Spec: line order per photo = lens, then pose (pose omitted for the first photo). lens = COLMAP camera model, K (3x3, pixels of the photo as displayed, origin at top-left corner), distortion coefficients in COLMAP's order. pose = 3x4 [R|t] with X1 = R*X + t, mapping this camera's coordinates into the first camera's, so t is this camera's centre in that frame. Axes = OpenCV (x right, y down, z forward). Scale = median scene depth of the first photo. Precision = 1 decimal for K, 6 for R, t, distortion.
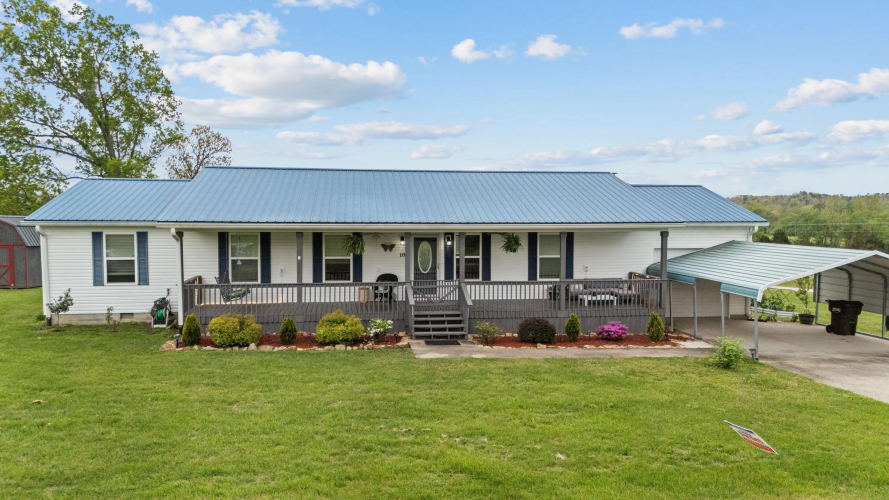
lens RADIAL K [[660.3, 0, 451.8], [0, 660.3, 252.6], [0, 0, 1]] dist [0.069309, -0.055251]
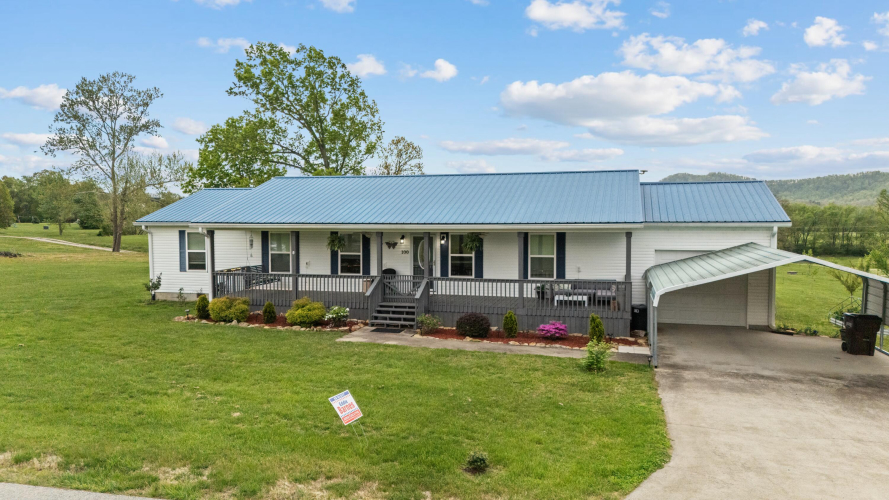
lens RADIAL K [[660.3, 0, 450.1], [0, 660.3, 243.7], [0, 0, 1]] dist [0.069309, -0.055251]
pose [[0.918845, 0.012177, -0.394432, 0.434408], [-0.016384, 0.999839, -0.007298, -0.003642], [0.394279, 0.013168, 0.918896, 0.005486]]
